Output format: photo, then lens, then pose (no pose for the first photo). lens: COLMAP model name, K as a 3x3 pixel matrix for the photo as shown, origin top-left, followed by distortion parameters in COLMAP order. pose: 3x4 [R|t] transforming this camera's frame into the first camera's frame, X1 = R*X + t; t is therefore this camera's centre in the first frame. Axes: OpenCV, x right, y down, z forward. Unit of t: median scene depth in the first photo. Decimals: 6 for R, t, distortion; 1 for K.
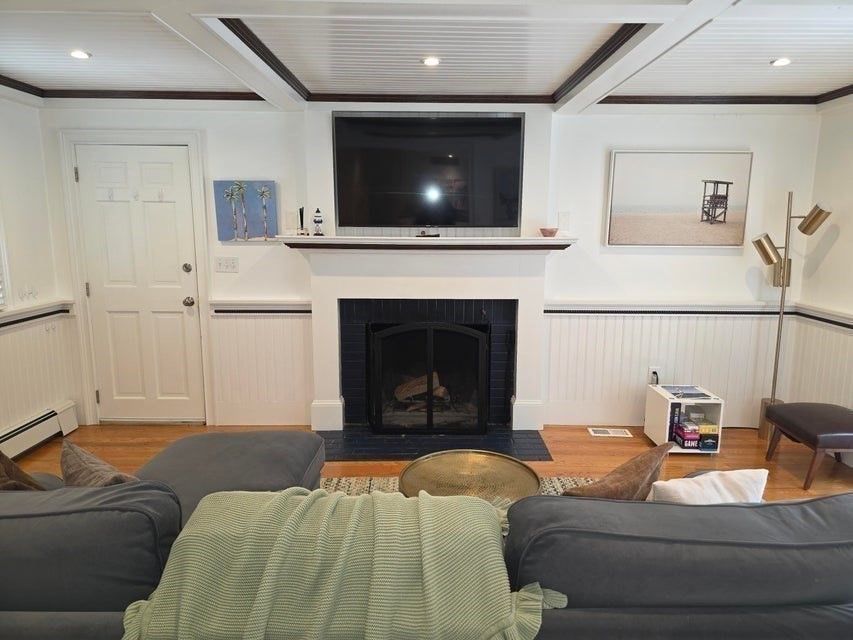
lens RADIAL K [[573.6, 0, 426.9], [0, 573.6, 316.9], [0, 0, 1]] dist [0.035123, -0.014993]
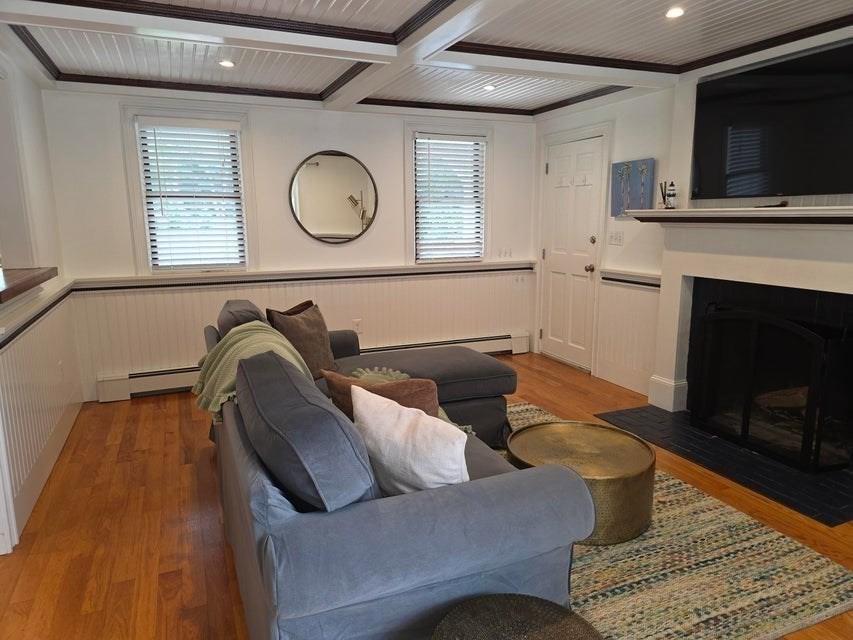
lens RADIAL K [[573.6, 0, 422.8], [0, 573.6, 319.7], [0, 0, 1]] dist [0.035123, -0.014993]
pose [[0.377490, 0.156806, -0.912641, 0.577946], [-0.140214, 0.983874, 0.111049, -0.005421], [0.915337, 0.086045, 0.393389, 0.229567]]
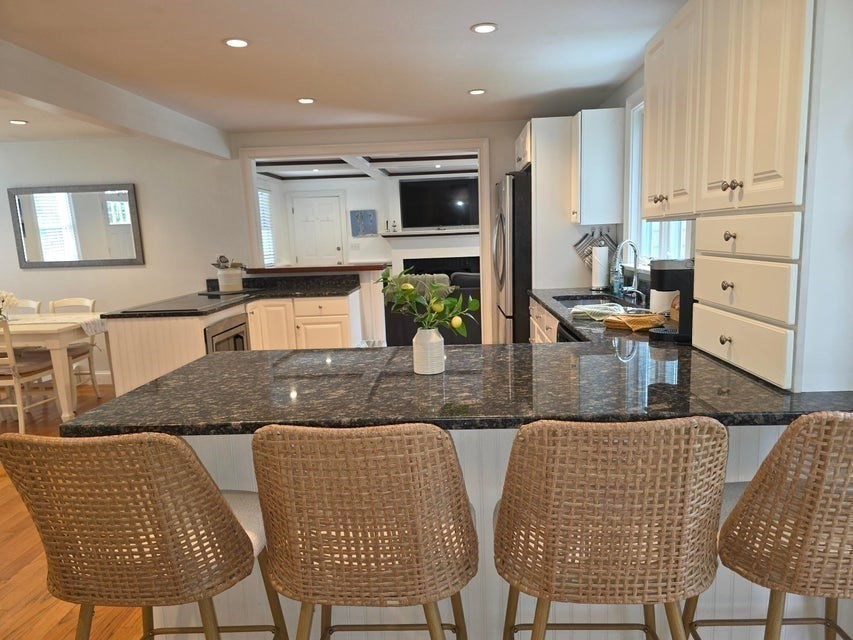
lens RADIAL K [[573.6, 0, 428.1], [0, 573.6, 323.2], [0, 0, 1]] dist [0.035123, -0.014993]
pose [[0.997814, -0.032314, -0.057654, 0.071625], [0.032041, 0.999471, -0.005644, 0.246735], [0.057806, 0.003785, 0.998321, -1.326048]]
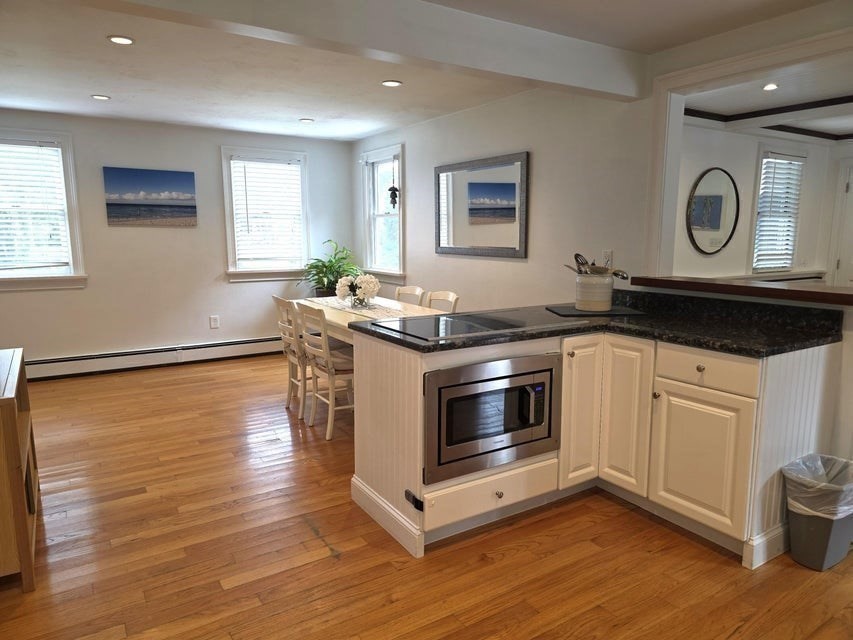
lens RADIAL K [[573.6, 0, 429.2], [0, 573.6, 325.6], [0, 0, 1]] dist [0.035123, -0.014993]
pose [[0.541795, 0.133095, -0.829906, 0.117893], [-0.135639, 0.988286, 0.069944, 0.153121], [0.829494, 0.074672, 0.553501, -0.726879]]
